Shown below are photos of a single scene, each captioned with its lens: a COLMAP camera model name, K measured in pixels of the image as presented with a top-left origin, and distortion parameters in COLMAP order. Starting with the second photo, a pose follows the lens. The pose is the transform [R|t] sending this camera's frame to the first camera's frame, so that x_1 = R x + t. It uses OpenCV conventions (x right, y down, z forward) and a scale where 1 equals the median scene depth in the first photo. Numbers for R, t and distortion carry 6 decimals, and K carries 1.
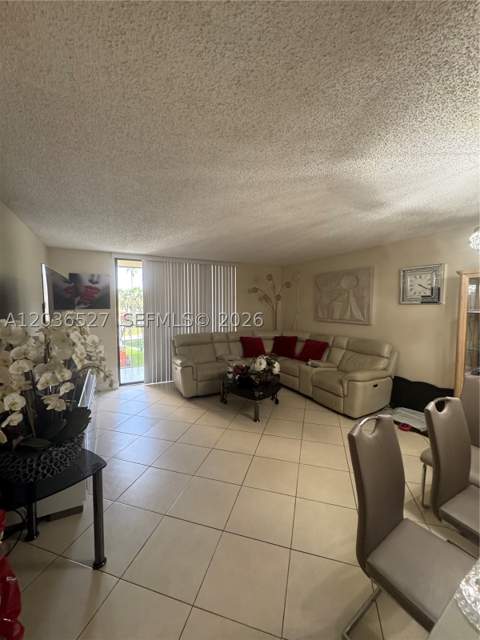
lens RADIAL K [[255.9, 0, 240.0], [0, 255.9, 320.0], [0, 0, 1]] dist [0.001064, -0.000353]
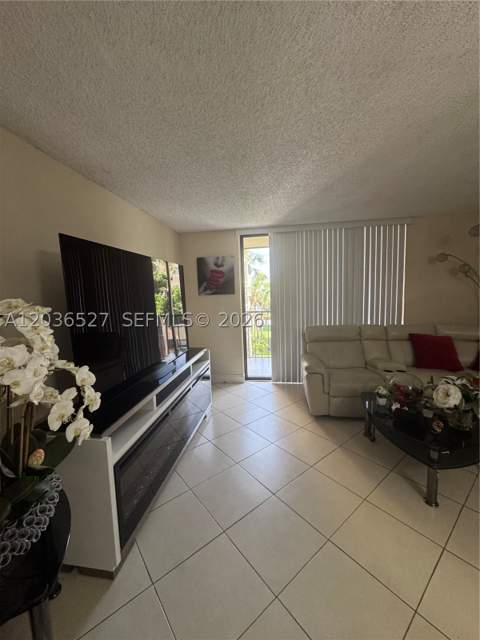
lens RADIAL K [[255.9, 0, 240.0], [0, 255.9, 320.0], [0, 0, 1]] dist [0.001064, -0.000353]
pose [[0.818898, 0.036044, -0.572806, 0.023631], [-0.000660, 0.998084, 0.061862, -0.008927], [0.573939, -0.050281, 0.817353, 0.280809]]
